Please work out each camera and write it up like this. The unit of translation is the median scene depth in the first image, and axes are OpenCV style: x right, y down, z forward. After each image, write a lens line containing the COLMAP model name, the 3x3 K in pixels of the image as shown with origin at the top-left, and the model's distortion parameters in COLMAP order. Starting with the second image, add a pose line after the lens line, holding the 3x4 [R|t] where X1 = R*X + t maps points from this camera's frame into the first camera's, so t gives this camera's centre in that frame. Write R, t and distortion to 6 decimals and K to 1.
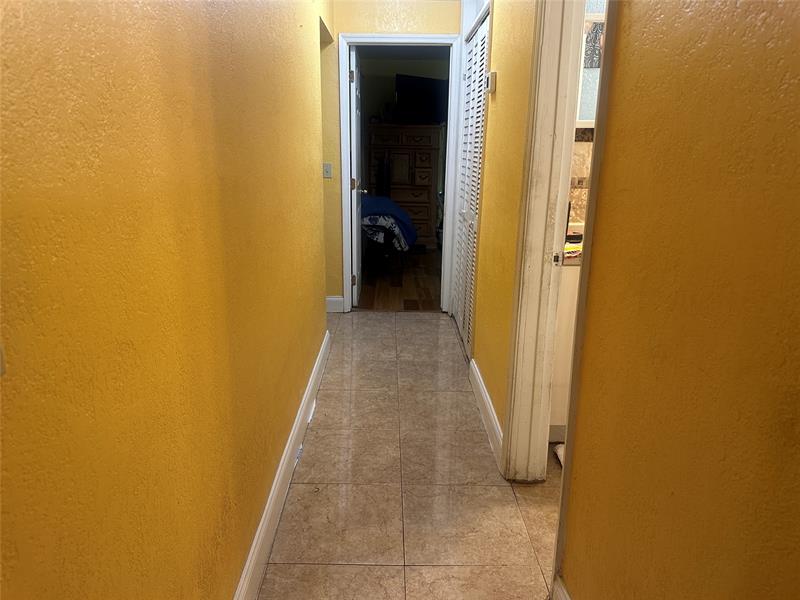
lens RADIAL K [[566.4, 0, 403.7], [0, 566.4, 295.4], [0, 0, 1]] dist [0.075323, -0.090515]
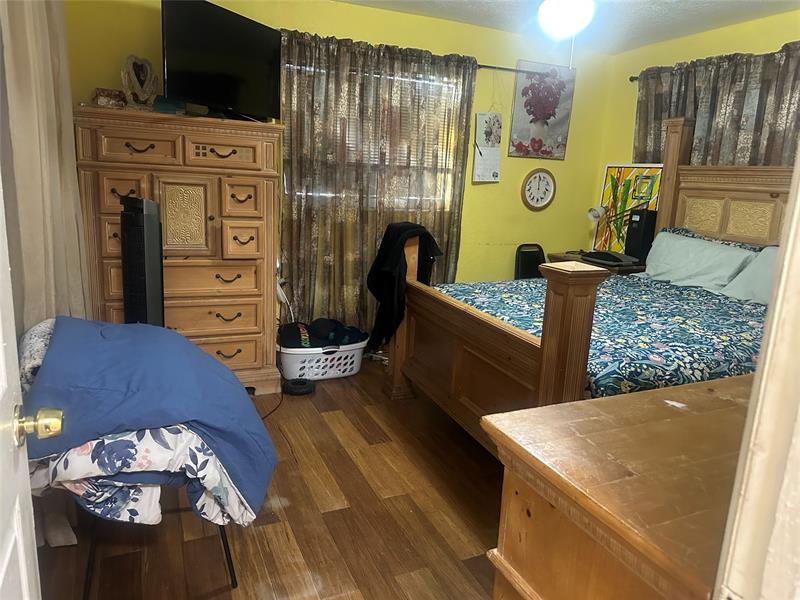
lens RADIAL K [[566.4, 0, 403.7], [0, 566.4, 295.4], [0, 0, 1]] dist [0.075323, -0.090515]
pose [[0.919691, -0.052720, 0.389089, -0.029595], [0.066623, 0.997529, -0.022315, -0.184443], [-0.386951, 0.046445, 0.920930, 0.694720]]
